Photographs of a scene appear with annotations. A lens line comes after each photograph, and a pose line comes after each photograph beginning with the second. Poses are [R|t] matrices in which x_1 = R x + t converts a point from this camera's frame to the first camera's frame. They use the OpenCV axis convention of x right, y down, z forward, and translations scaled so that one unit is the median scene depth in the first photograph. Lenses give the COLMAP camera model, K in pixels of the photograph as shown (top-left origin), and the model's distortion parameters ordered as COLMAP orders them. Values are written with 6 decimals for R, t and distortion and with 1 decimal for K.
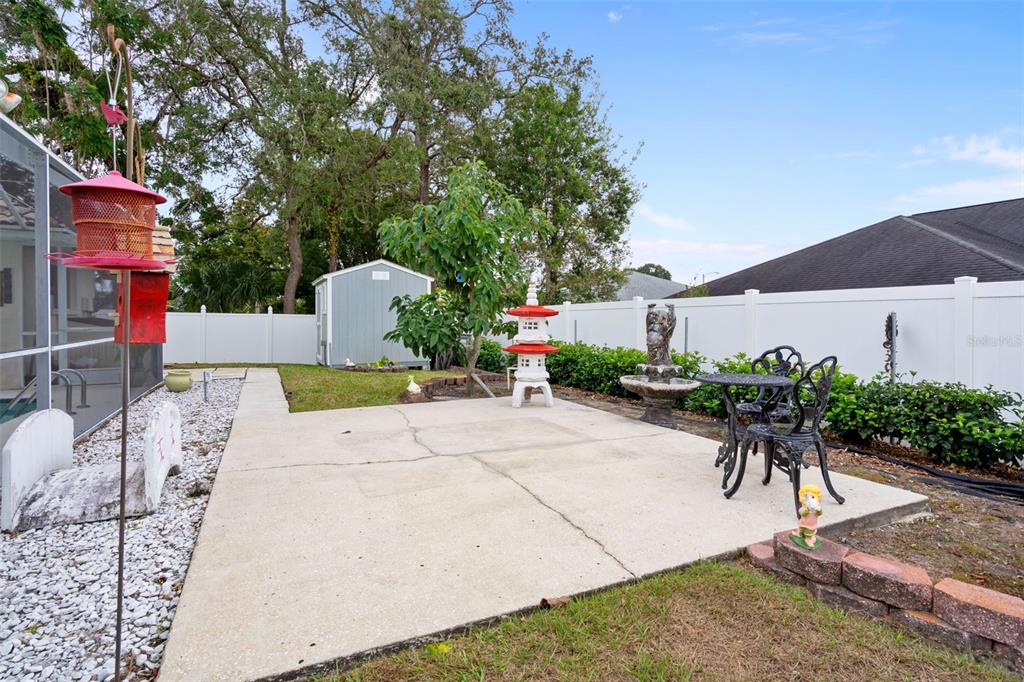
lens RADIAL K [[508.8, 0, 518.9], [0, 508.8, 316.3], [0, 0, 1]] dist [-0.001518, -0.000378]
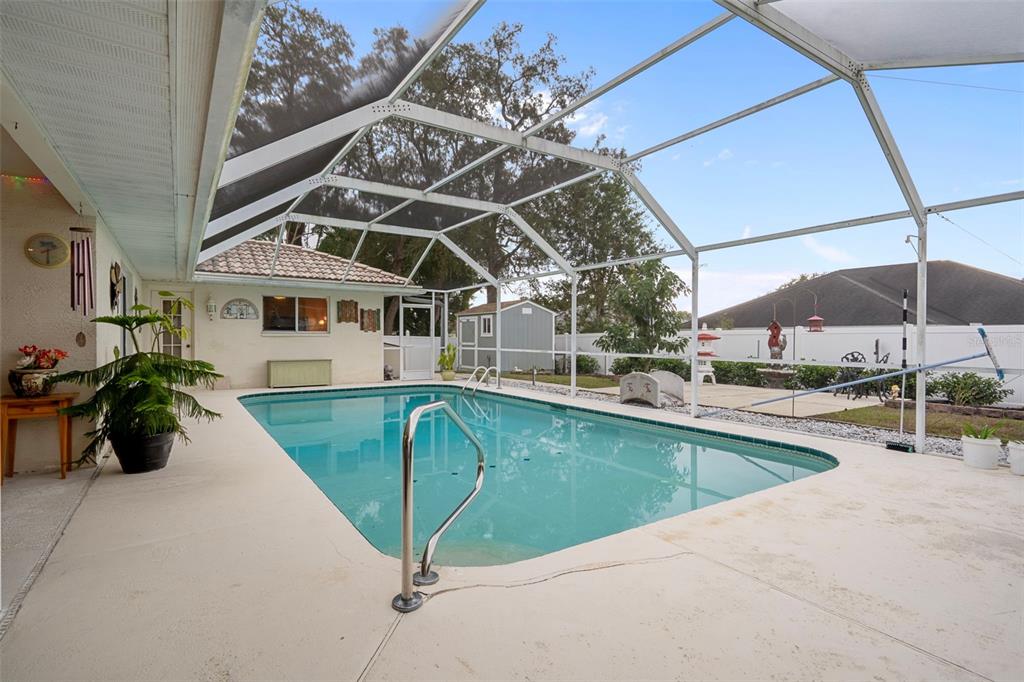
lens RADIAL K [[508.8, 0, 509.5], [0, 508.8, 341.3], [0, 0, 1]] dist [-0.001518, -0.000378]
pose [[0.989735, 0.005014, 0.142829, -0.559560], [-0.005375, 0.999983, 0.002140, 0.003912], [-0.142816, -0.002886, 0.989745, -0.459692]]
